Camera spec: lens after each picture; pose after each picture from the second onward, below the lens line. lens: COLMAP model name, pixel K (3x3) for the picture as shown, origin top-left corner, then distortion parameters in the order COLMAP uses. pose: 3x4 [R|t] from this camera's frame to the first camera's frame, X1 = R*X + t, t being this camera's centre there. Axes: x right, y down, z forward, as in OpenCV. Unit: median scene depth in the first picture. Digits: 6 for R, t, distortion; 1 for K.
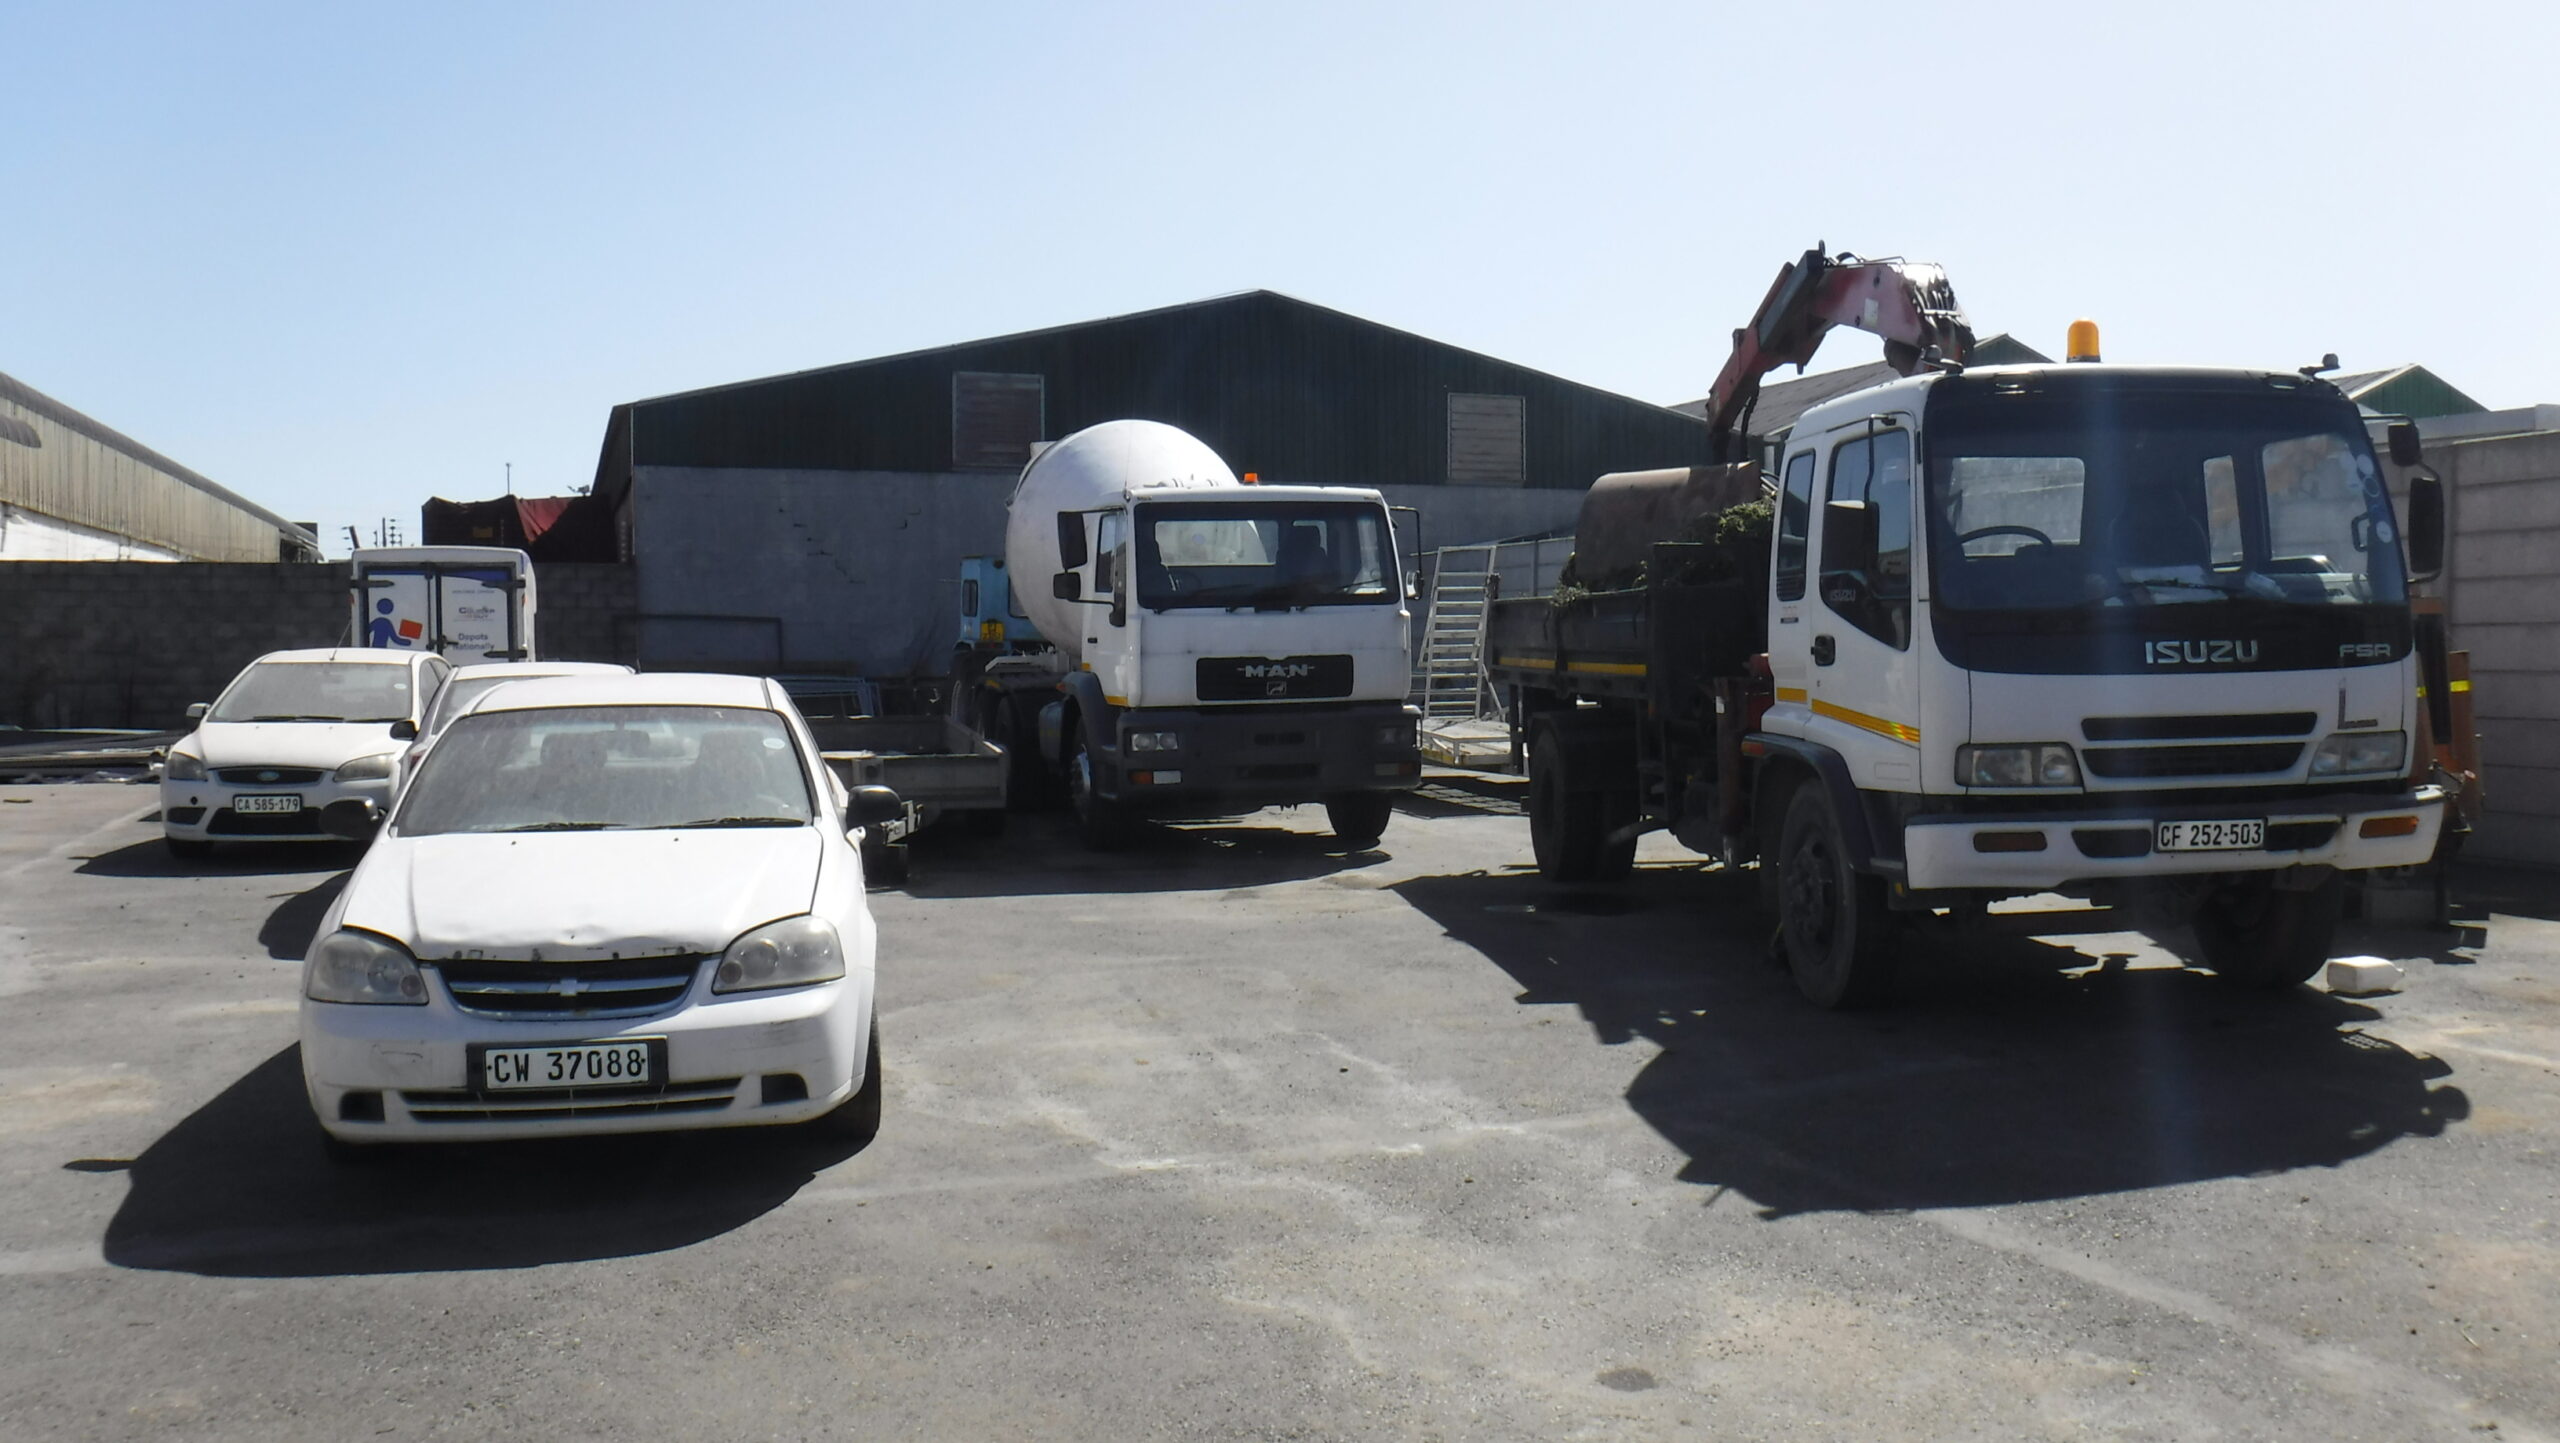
lens RADIAL K [[2013.7, 0, 1280.0], [0, 2013.7, 721.5], [0, 0, 1]] dist [-0.074000, 0.003513]
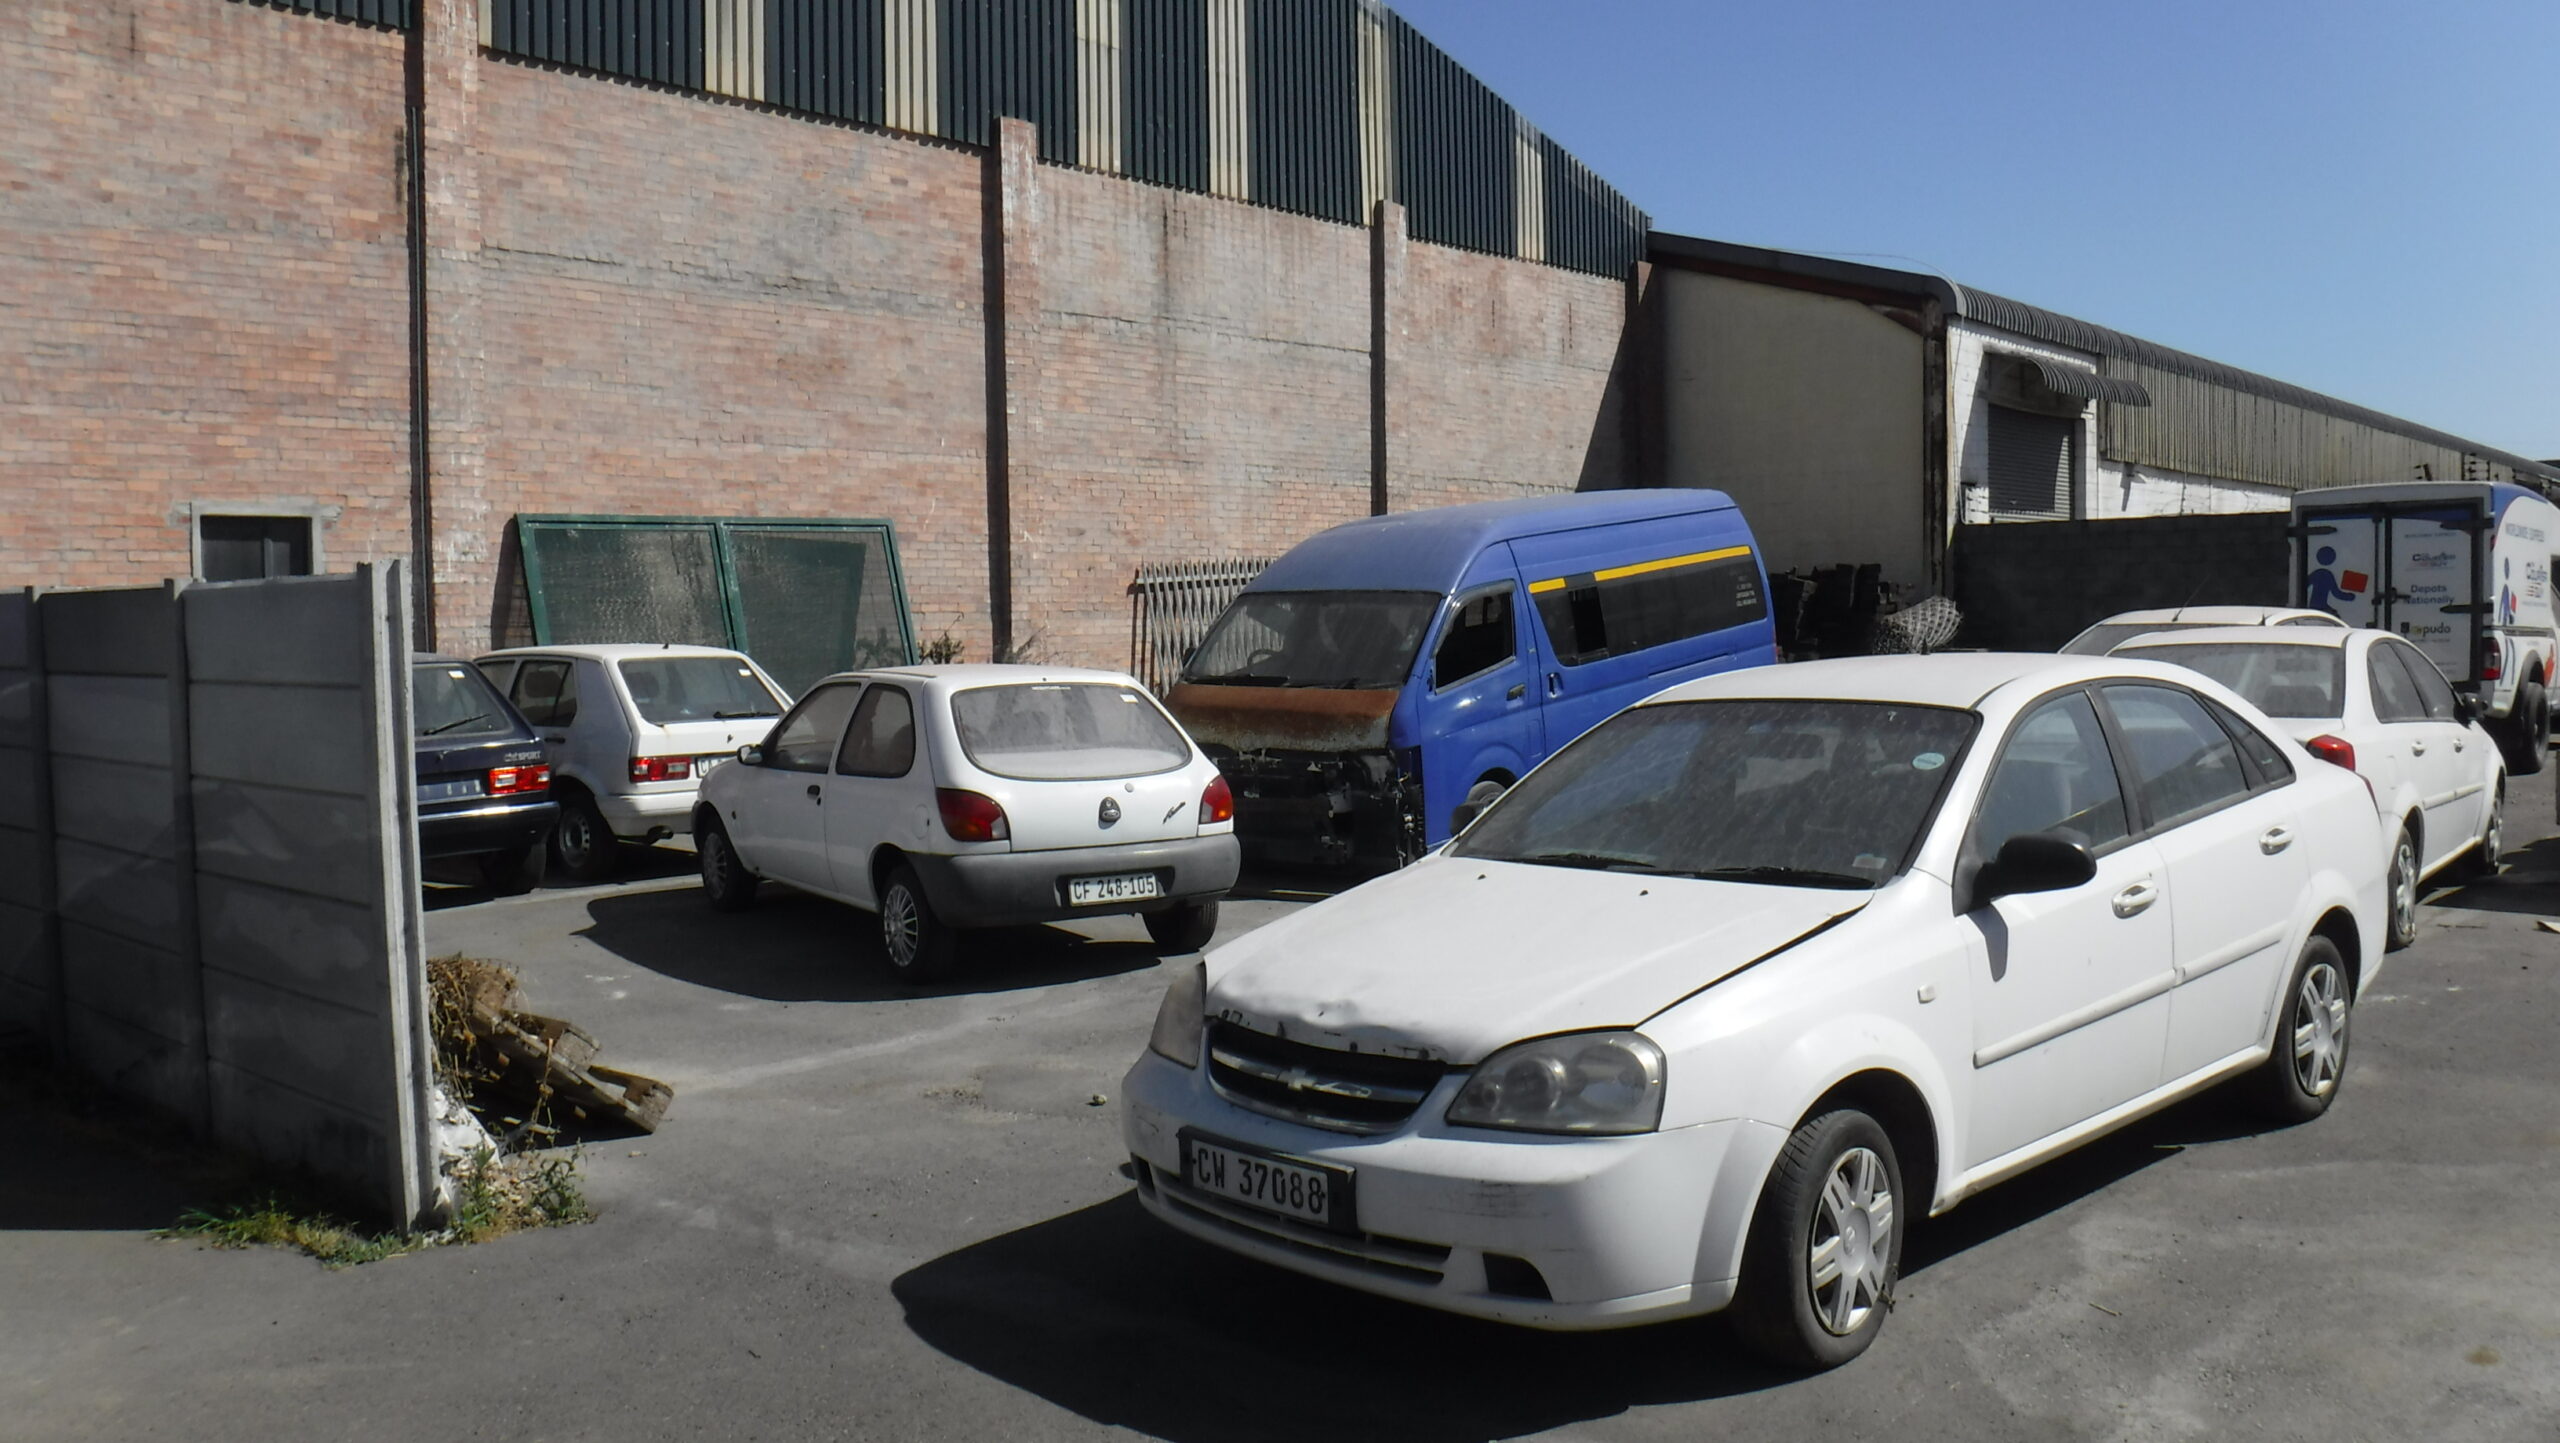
lens RADIAL K [[2013.7, 0, 1280.0], [0, 2013.7, 721.5], [0, 0, 1]] dist [-0.074000, 0.003513]
pose [[0.504732, 0.035073, -0.862563, 0.302618], [-0.012140, 0.999364, 0.033532, -0.030899], [0.863191, -0.006454, 0.504837, 0.588885]]
